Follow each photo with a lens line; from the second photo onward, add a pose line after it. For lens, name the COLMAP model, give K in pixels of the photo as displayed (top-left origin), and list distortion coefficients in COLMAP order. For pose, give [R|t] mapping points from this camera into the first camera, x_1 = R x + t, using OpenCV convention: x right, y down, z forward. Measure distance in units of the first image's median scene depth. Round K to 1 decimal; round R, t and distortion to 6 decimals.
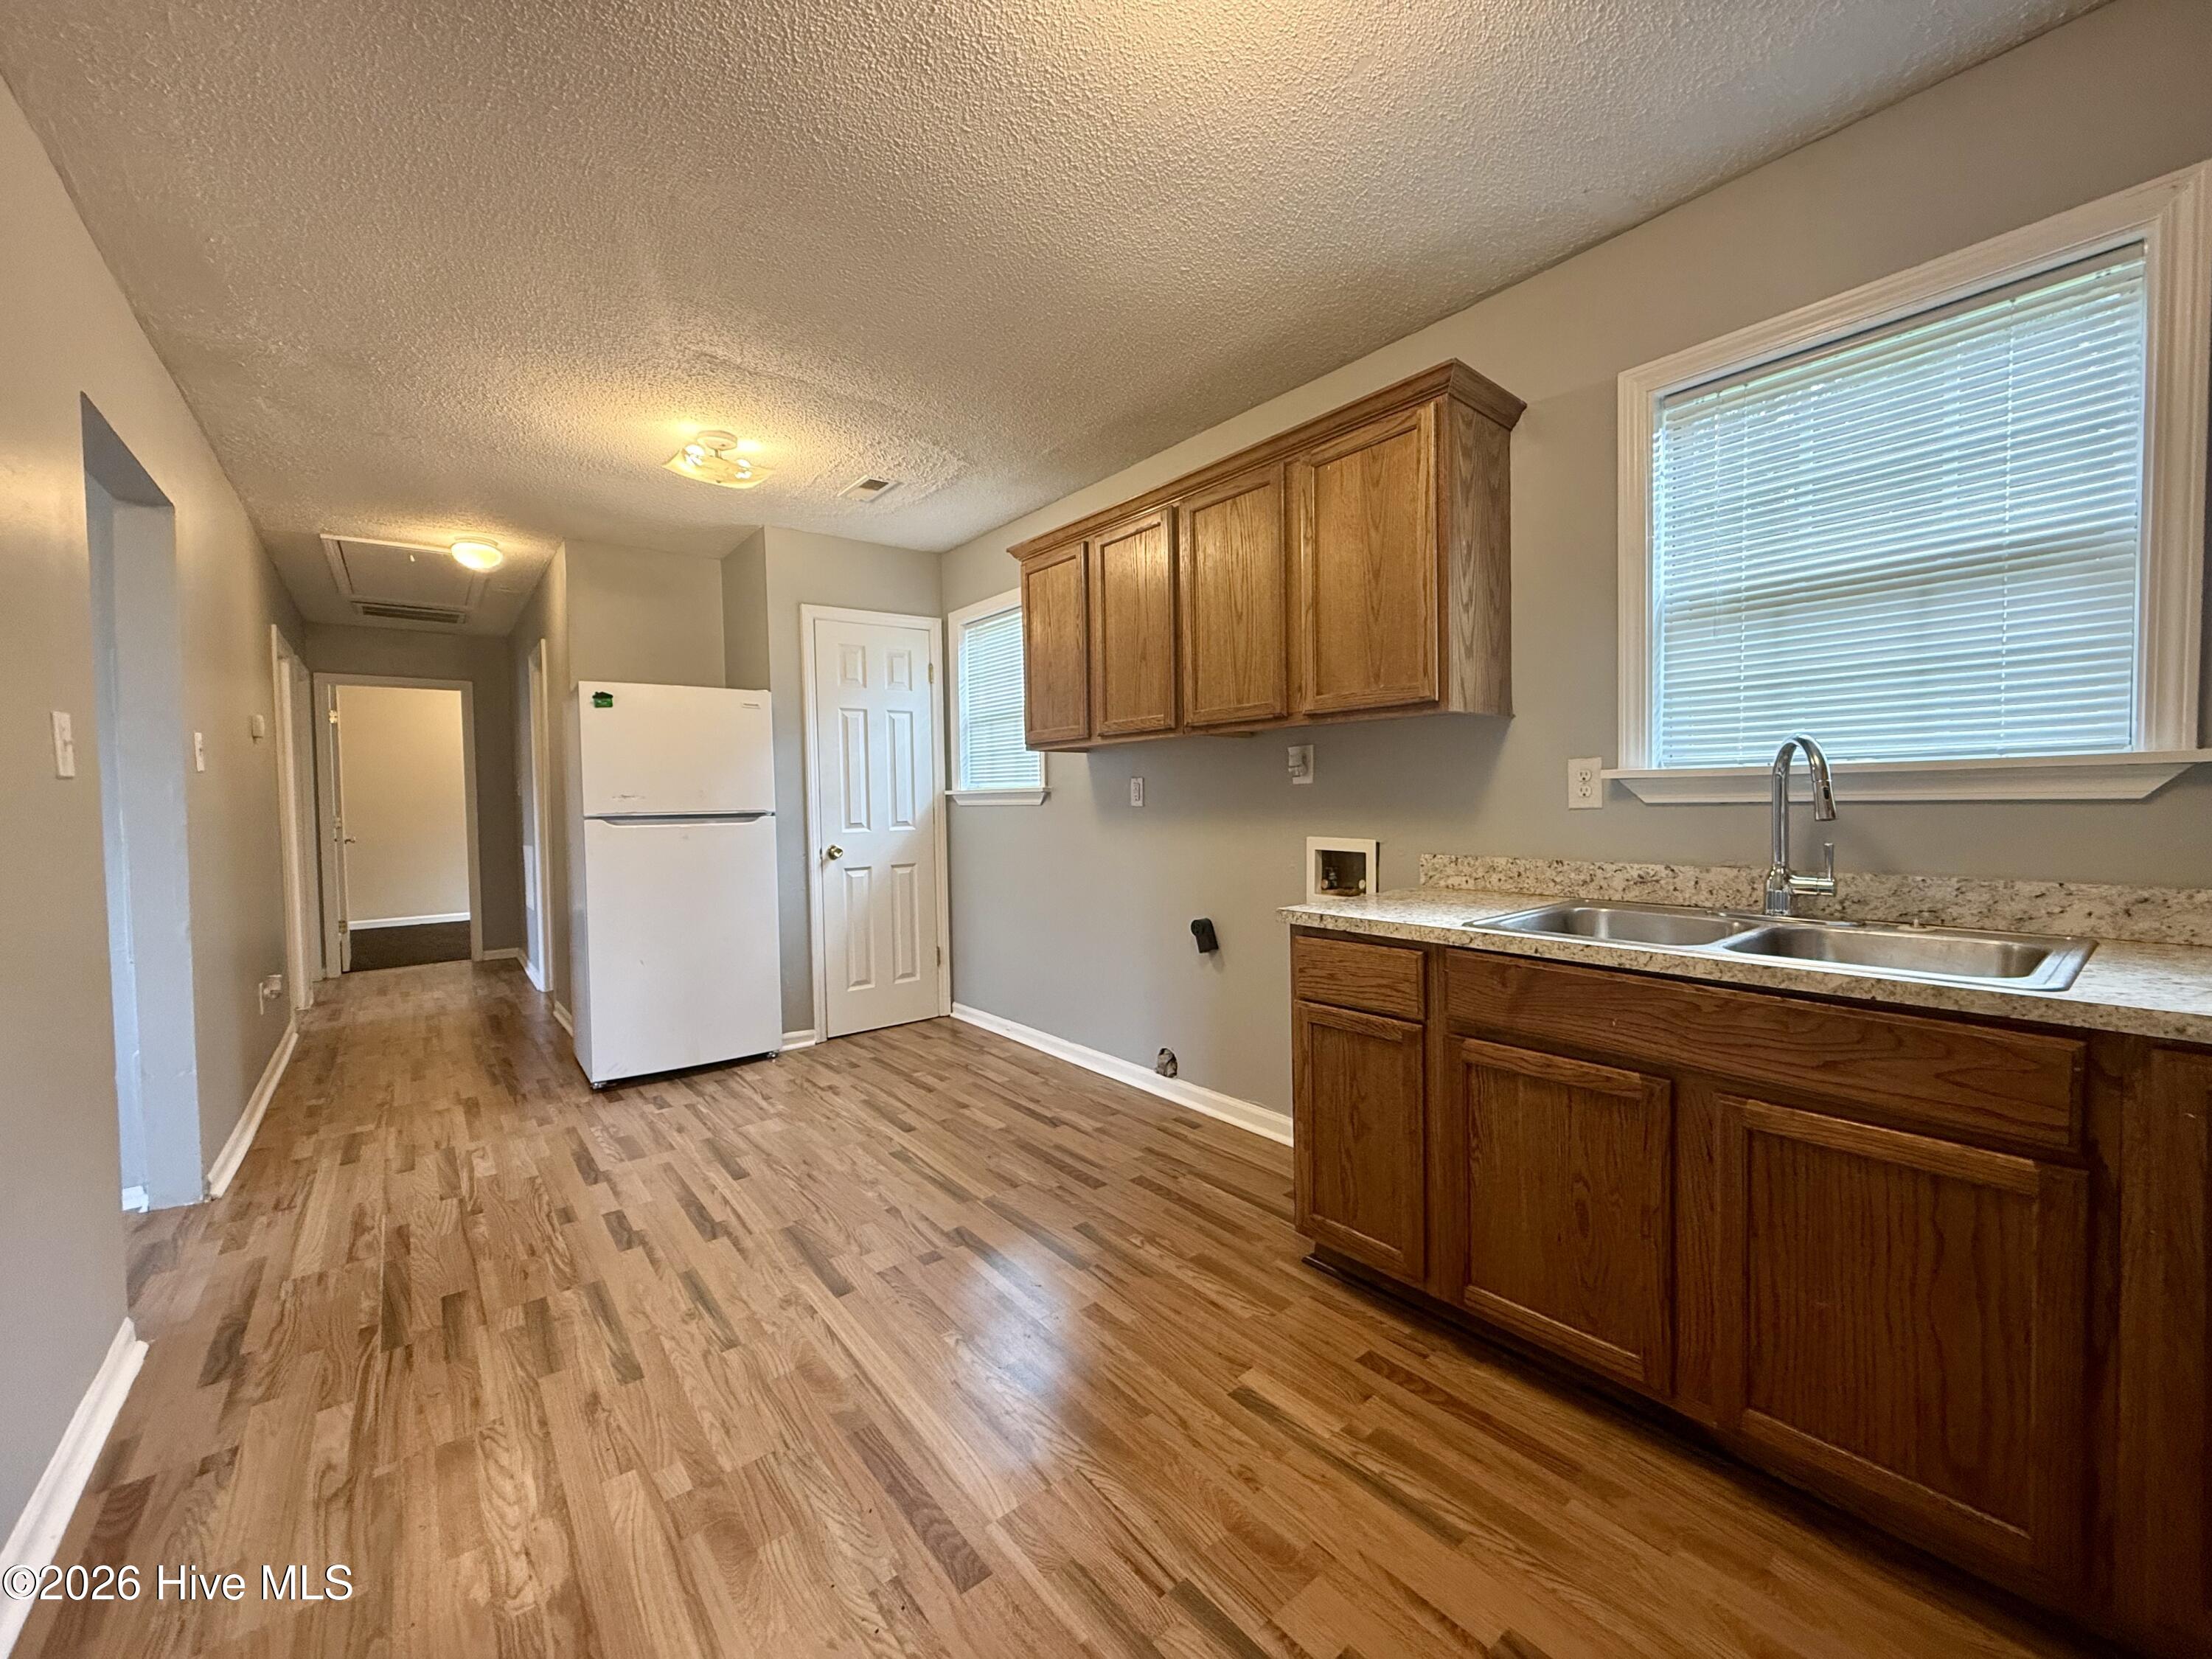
lens RADIAL K [[878.5, 0, 1103.0], [0, 878.5, 829.4], [0, 0, 1]] dist [0.000192, 0.000239]
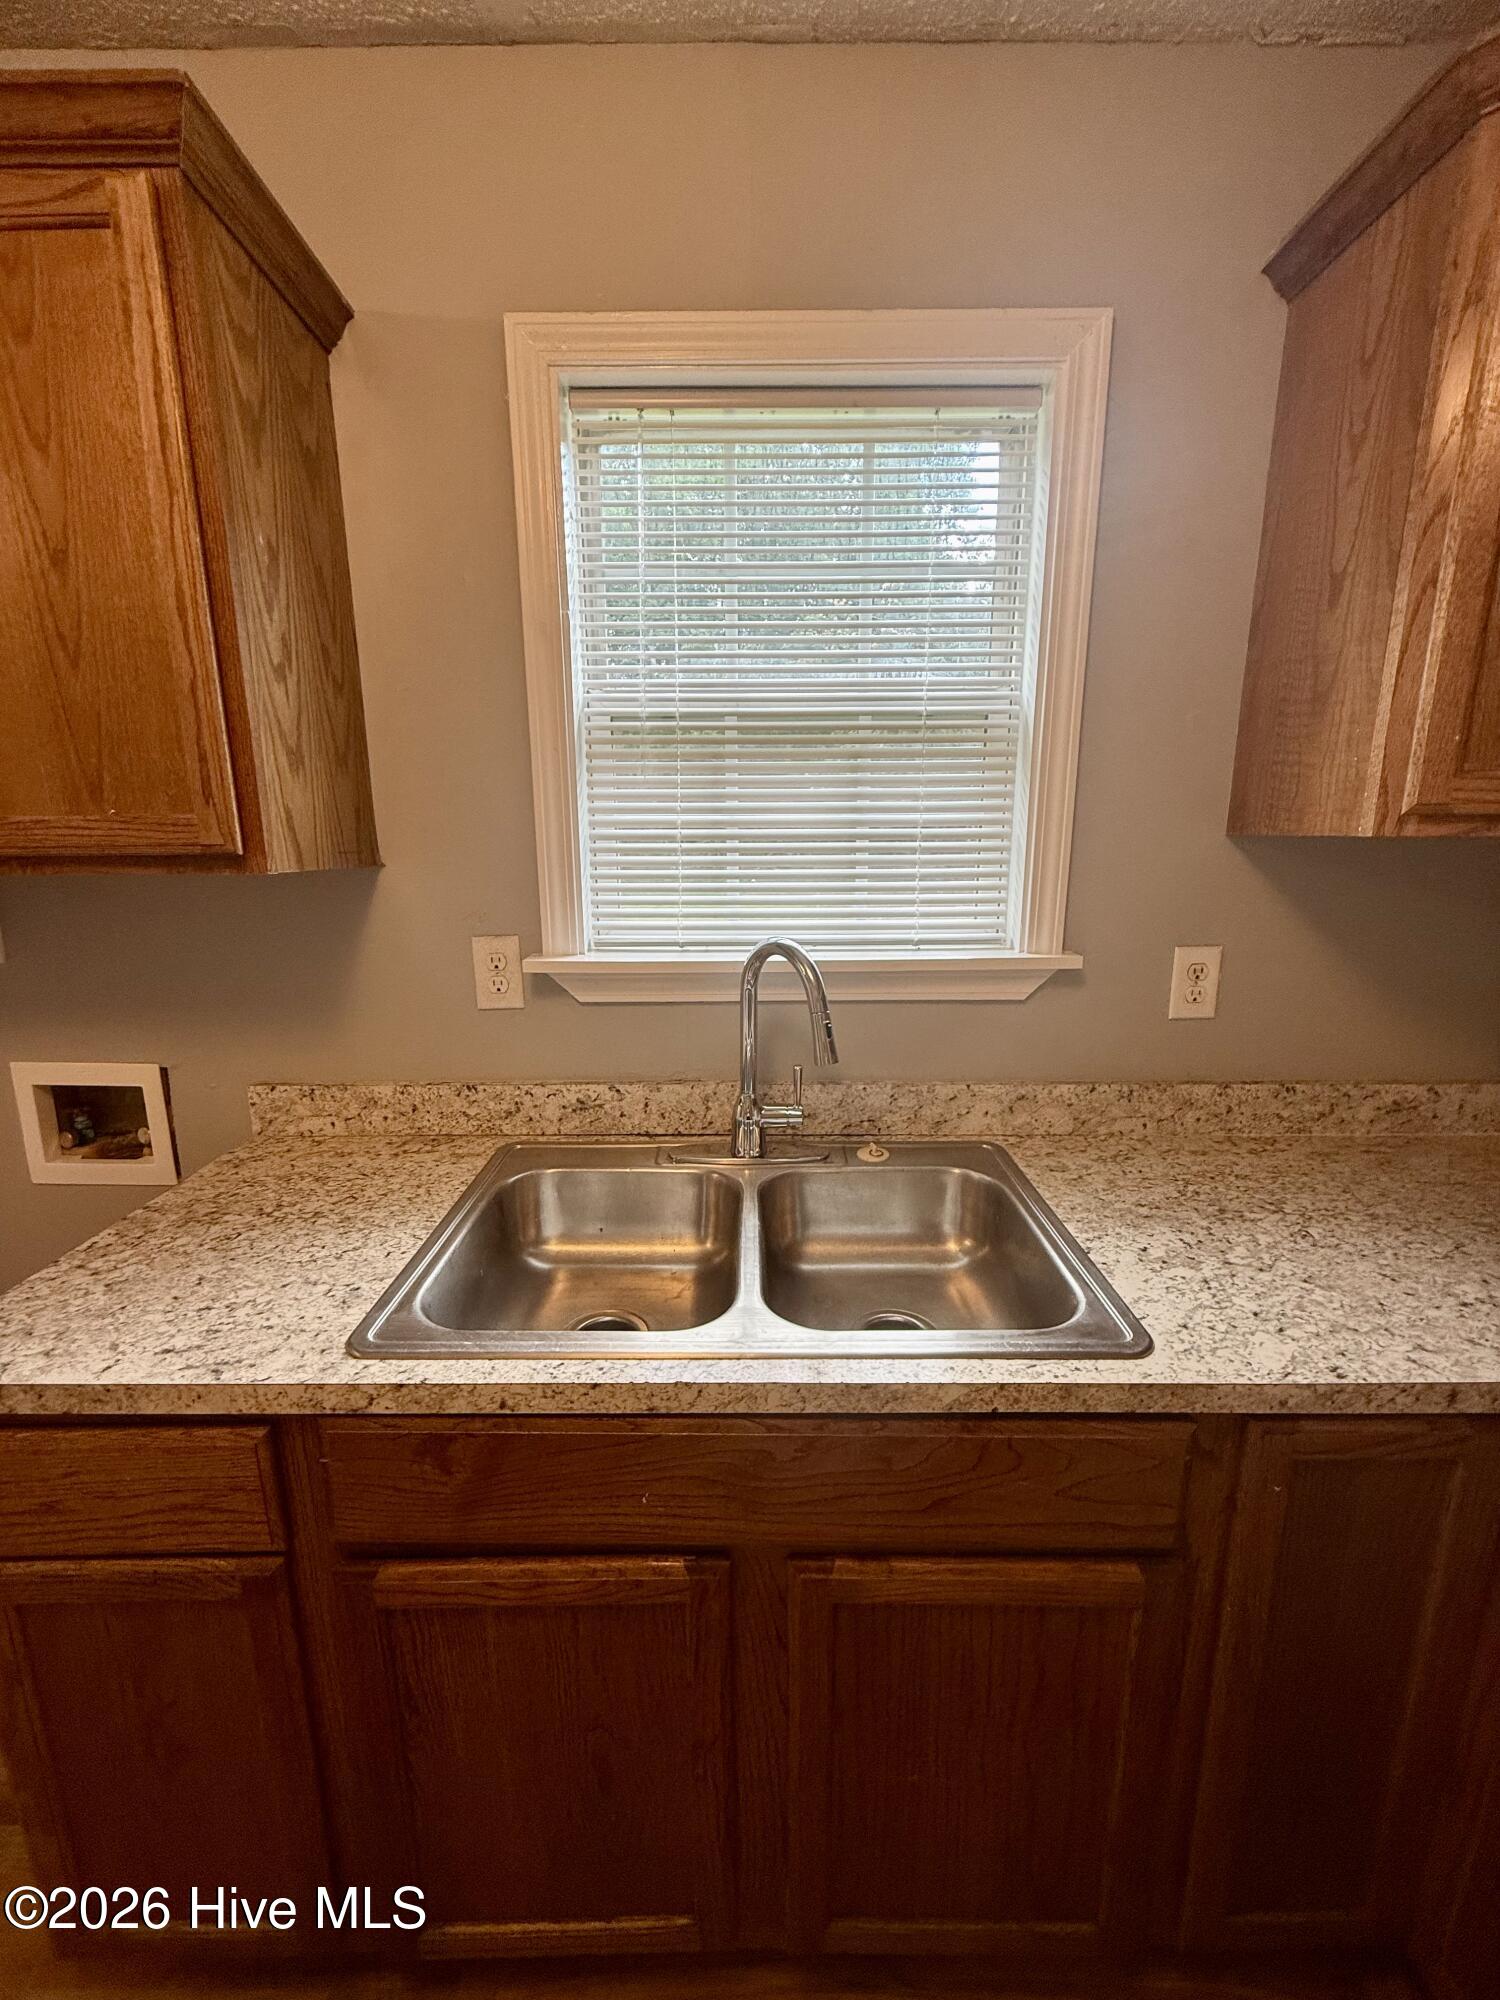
lens RADIAL K [[794.3, 0, 752.5], [0, 794.3, 997.1], [0, 0, 1]] dist [0.000192, 0.000239]
pose [[0.622412, -0.141542, 0.769785, 0.192176], [0.020302, 0.986101, 0.164901, -0.131784], [-0.782426, -0.087008, 0.616635, 0.459795]]
